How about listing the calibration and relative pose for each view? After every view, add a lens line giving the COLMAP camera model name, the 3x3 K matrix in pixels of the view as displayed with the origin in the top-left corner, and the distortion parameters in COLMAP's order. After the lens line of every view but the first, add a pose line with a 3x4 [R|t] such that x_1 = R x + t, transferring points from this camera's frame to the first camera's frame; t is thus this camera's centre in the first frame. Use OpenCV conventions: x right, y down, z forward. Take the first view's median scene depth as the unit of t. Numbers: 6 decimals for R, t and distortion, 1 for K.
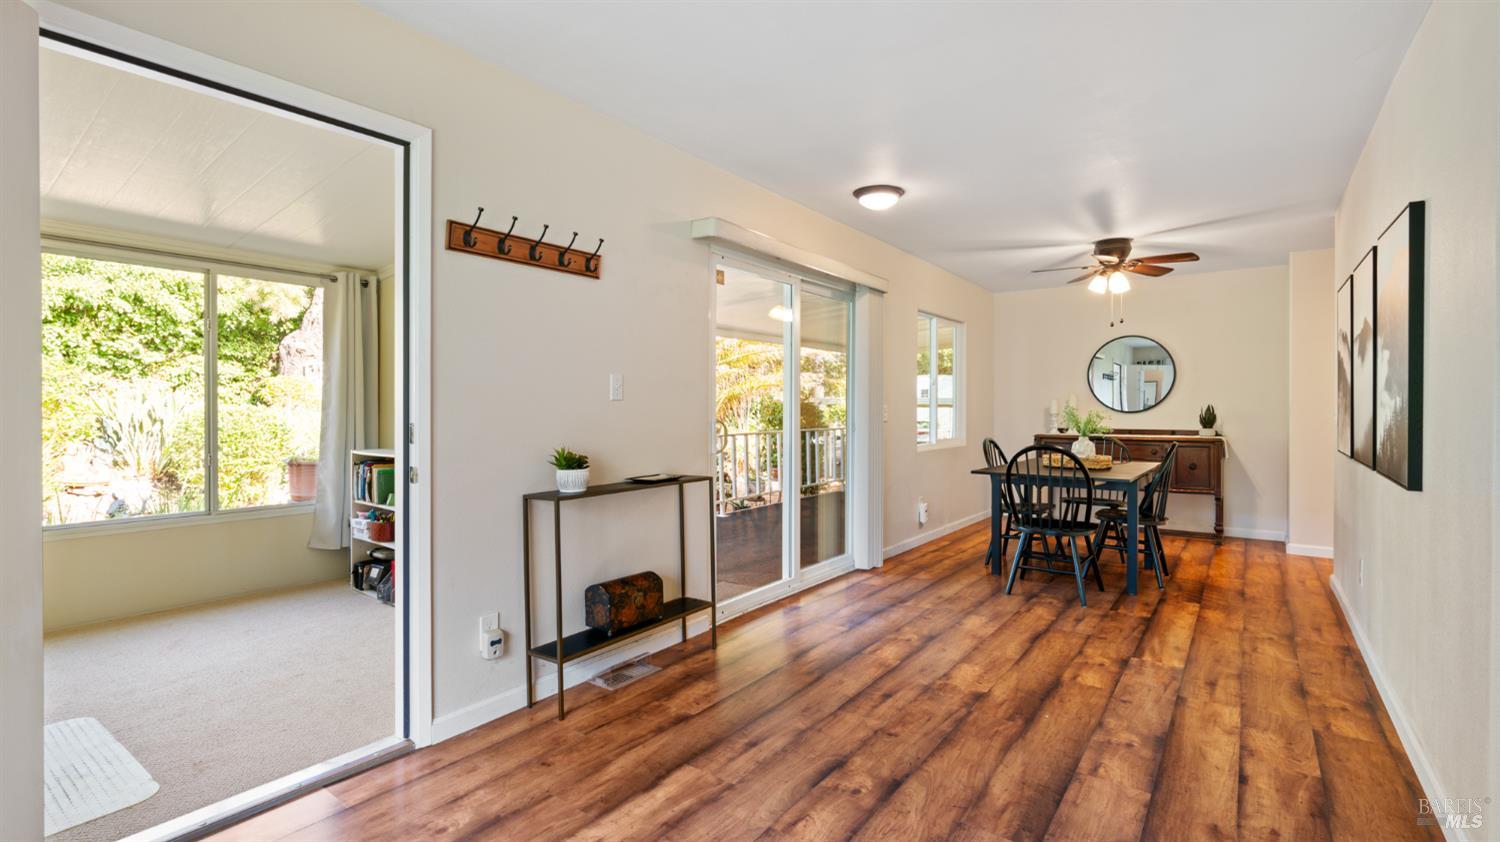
lens RADIAL K [[678.6, 0, 744.2], [0, 678.6, 413.2], [0, 0, 1]] dist [0.004267, 0.000952]
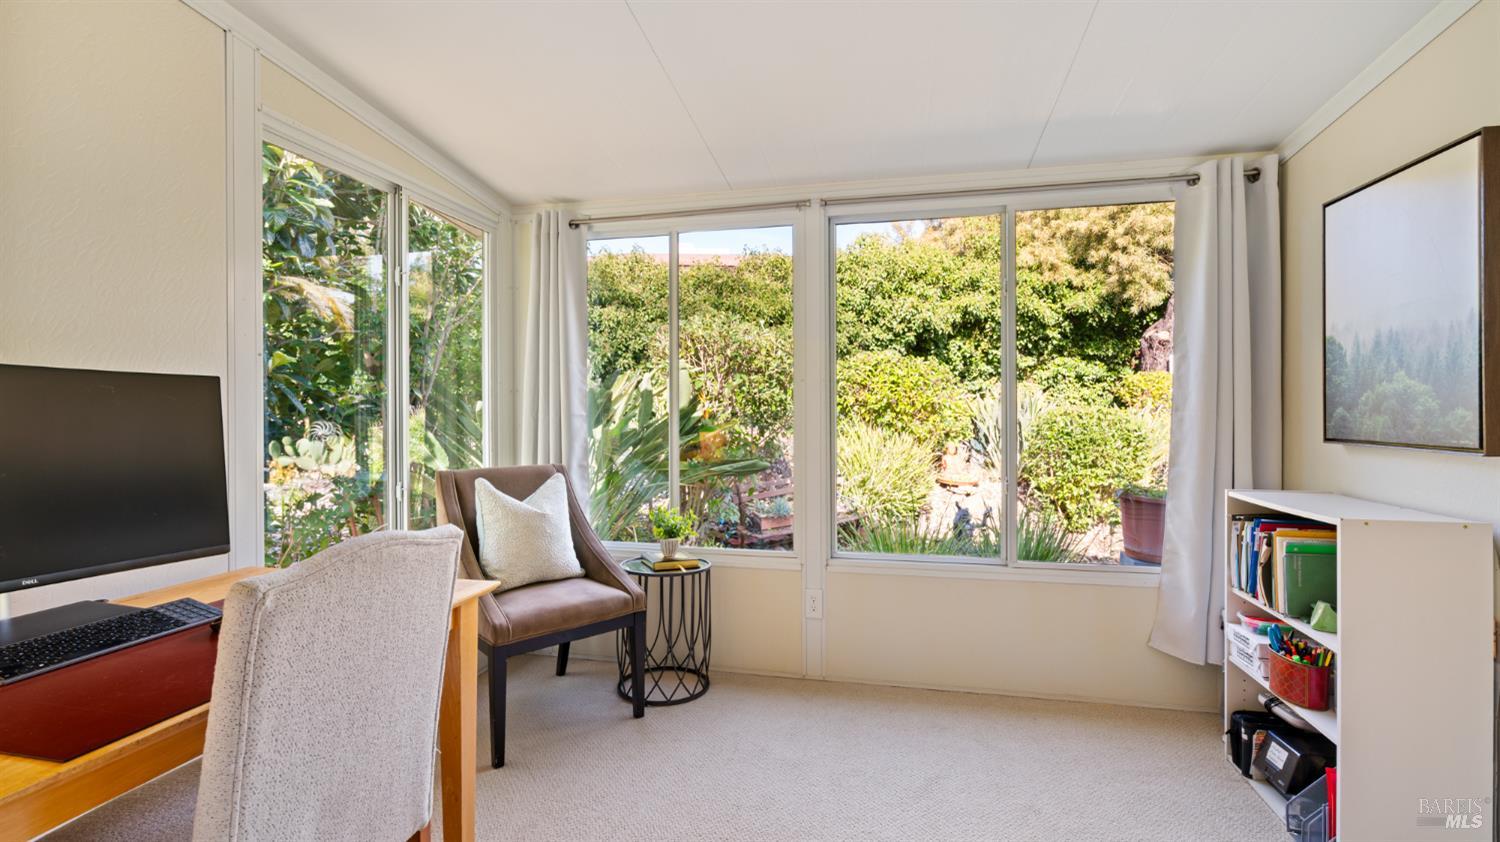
lens RADIAL K [[671.1, 0, 748.6], [0, 671.1, 415.2], [0, 0, 1]] dist [-0.003681, 0.000110]
pose [[0.414036, 0.001152, -0.910260, -0.113697], [-0.000734, 0.999999, 0.000931, -0.000878], [0.910260, 0.000282, 0.414037, 0.196796]]
